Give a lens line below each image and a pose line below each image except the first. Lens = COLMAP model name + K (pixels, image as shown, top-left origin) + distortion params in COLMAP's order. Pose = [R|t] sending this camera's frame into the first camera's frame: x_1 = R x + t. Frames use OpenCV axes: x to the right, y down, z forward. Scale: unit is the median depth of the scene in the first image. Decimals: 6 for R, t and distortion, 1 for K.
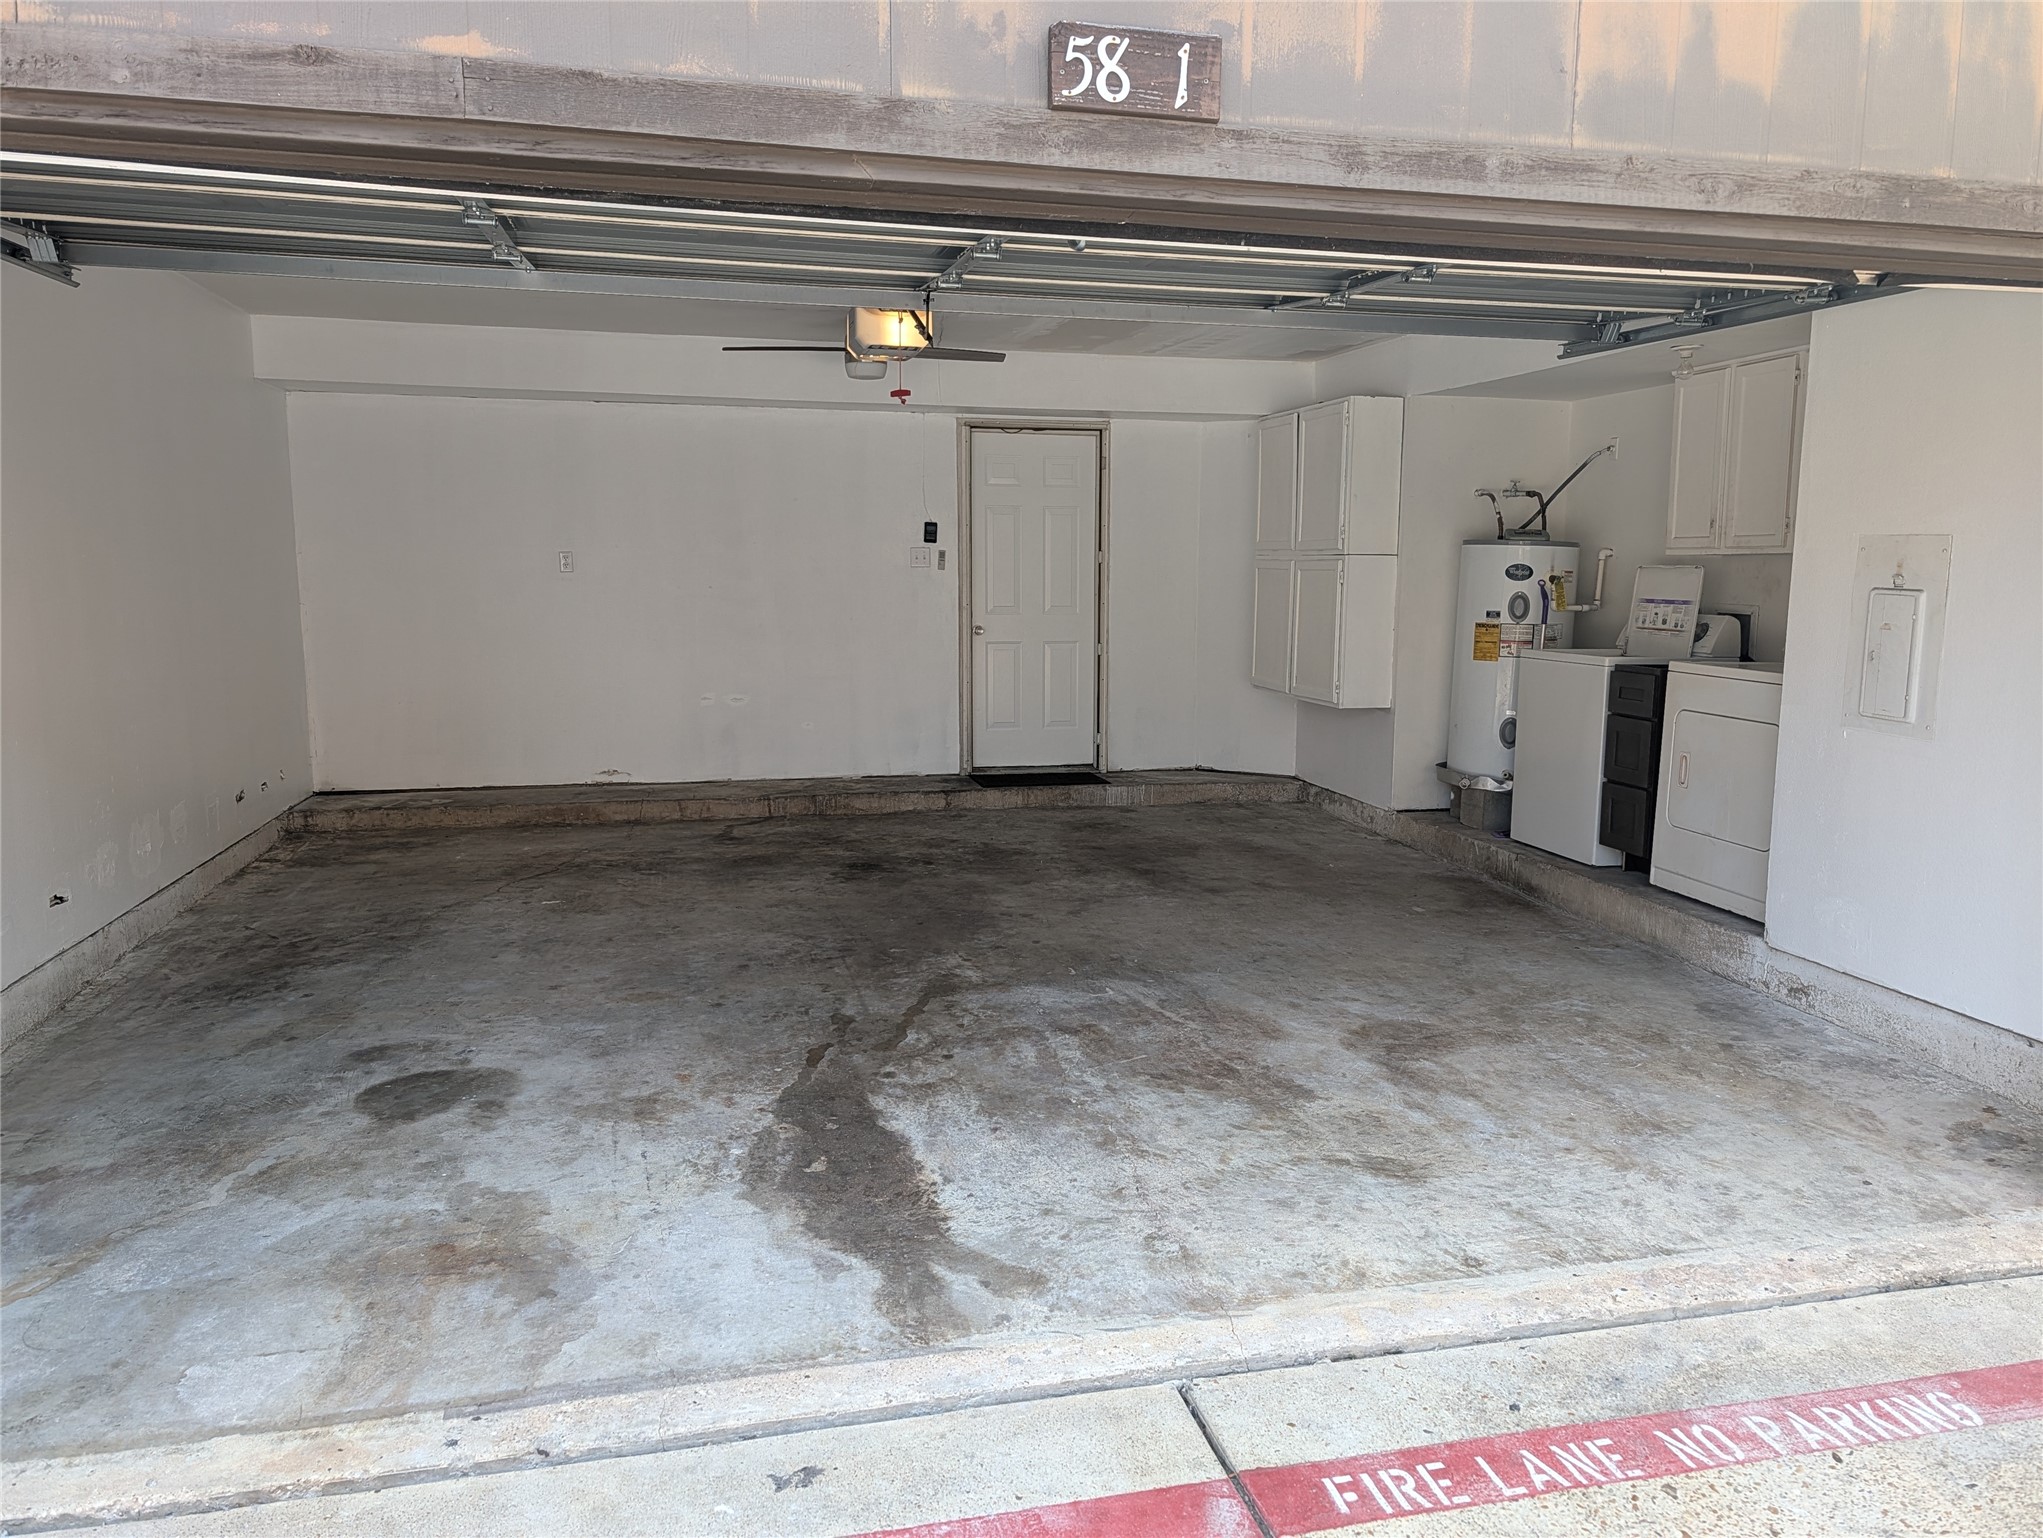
lens RADIAL K [[1505.3, 0, 1021.5], [0, 1505.3, 769.0], [0, 0, 1]] dist [0.022138, -0.010230]
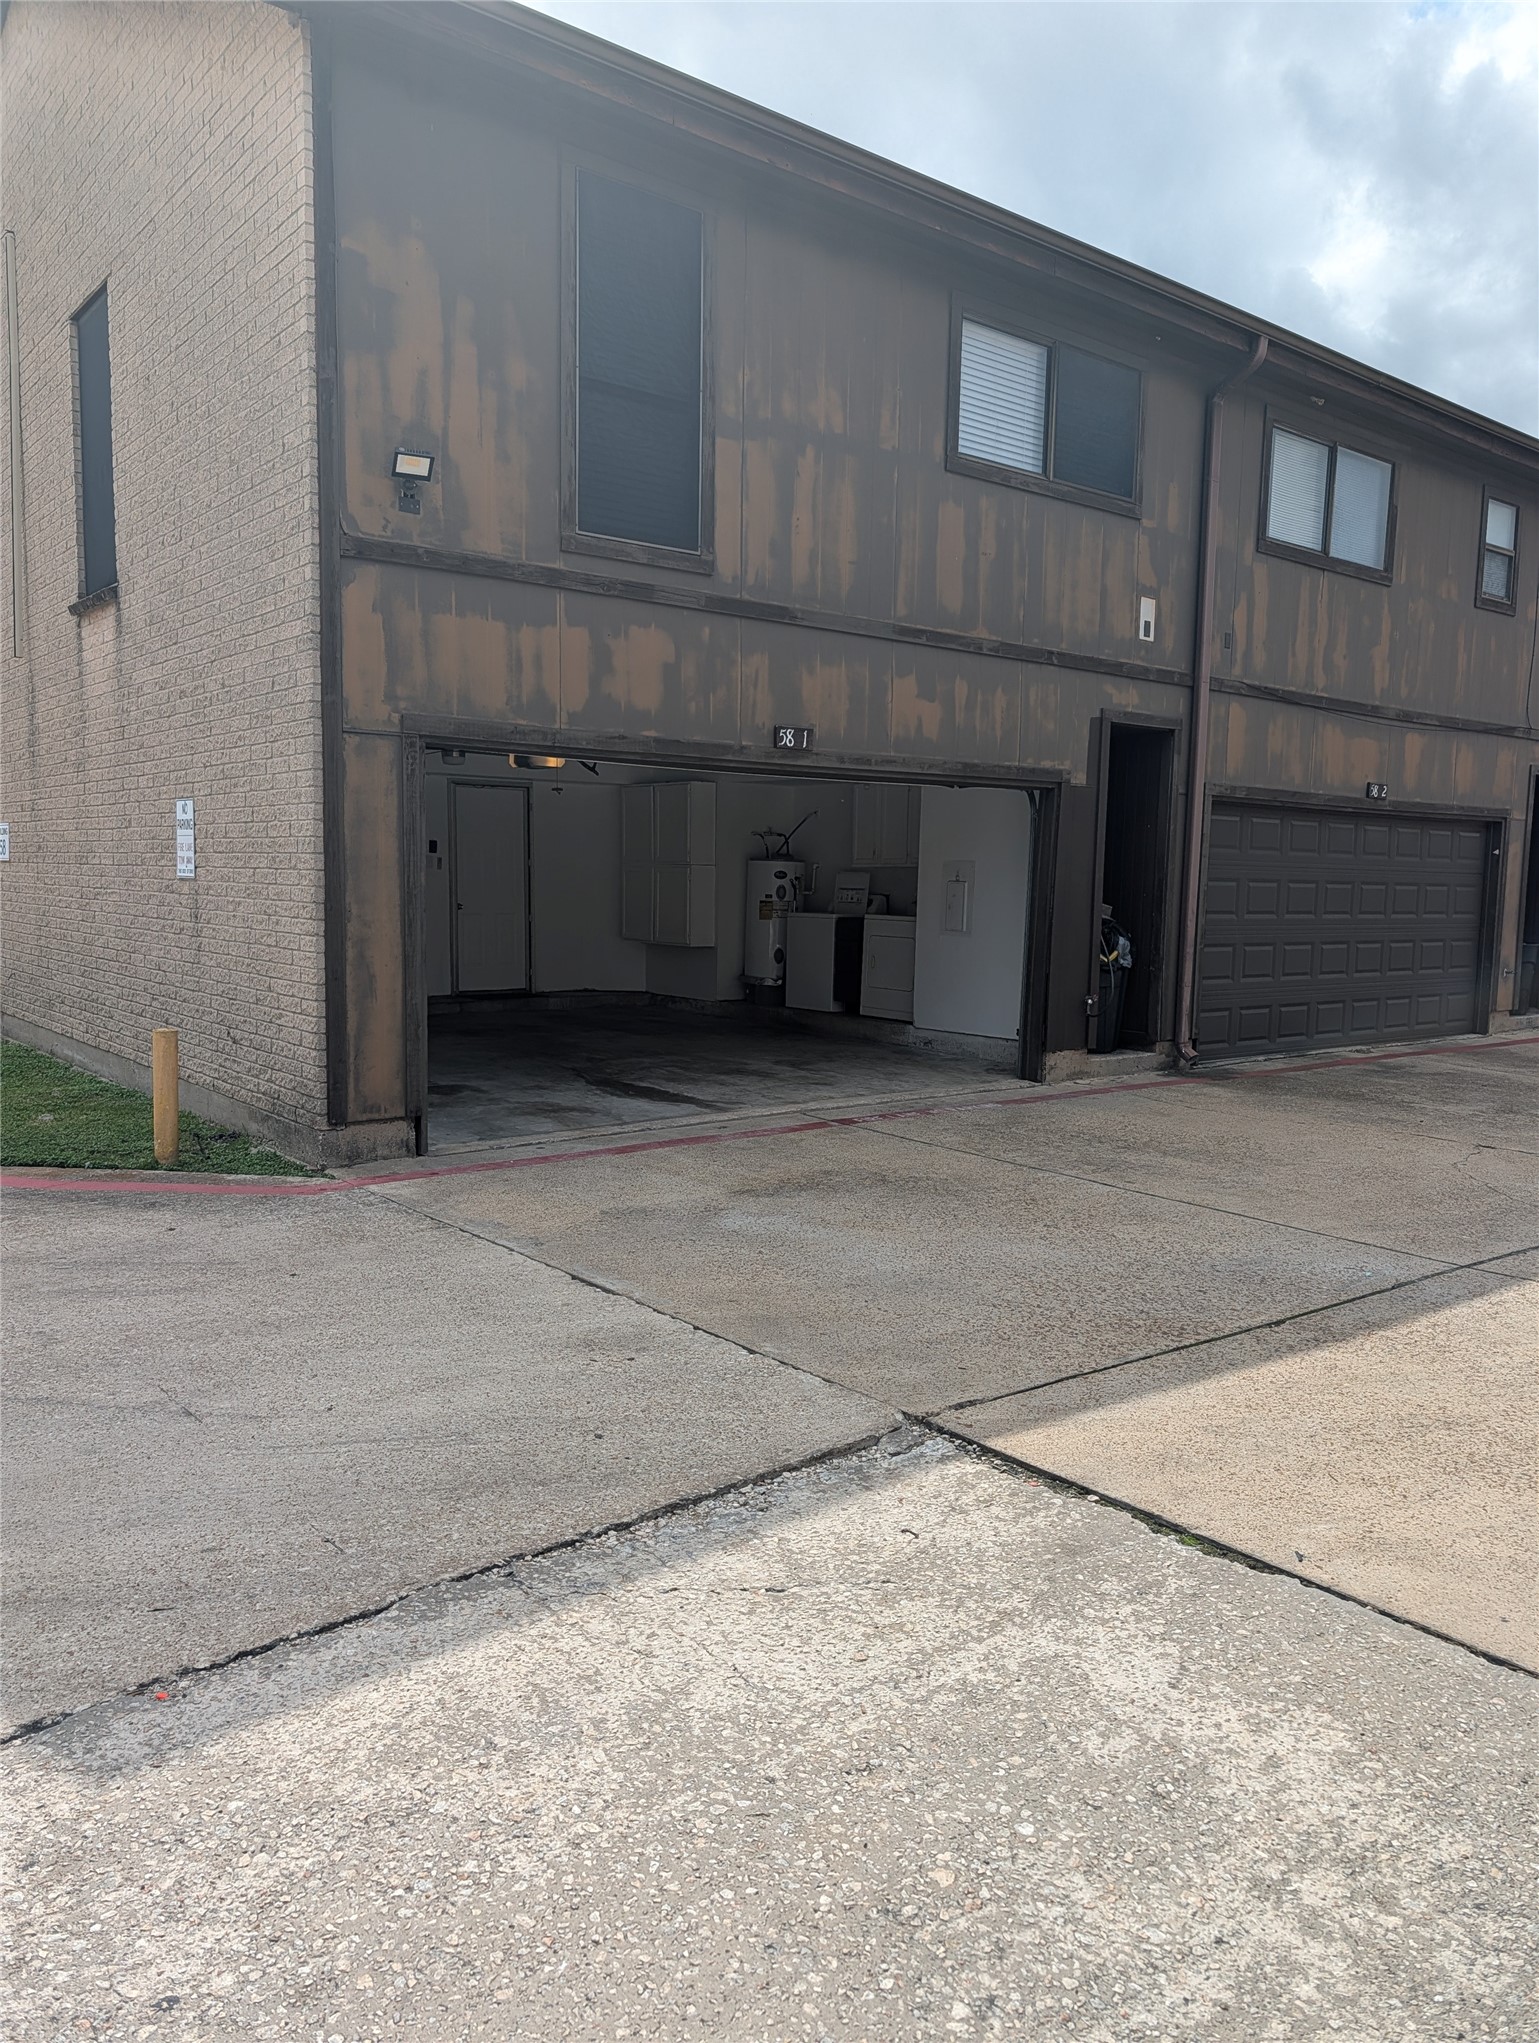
lens RADIAL K [[1464.1, 0, 769.5], [0, 1464.1, 1021.5], [0, 0, 1]] dist [0.294218, -0.001551]
pose [[0.903353, -0.038703, 0.427148, -0.564989], [0.051378, 0.998514, -0.018184, 0.106385], [-0.425809, 0.038372, 0.903999, -0.806781]]
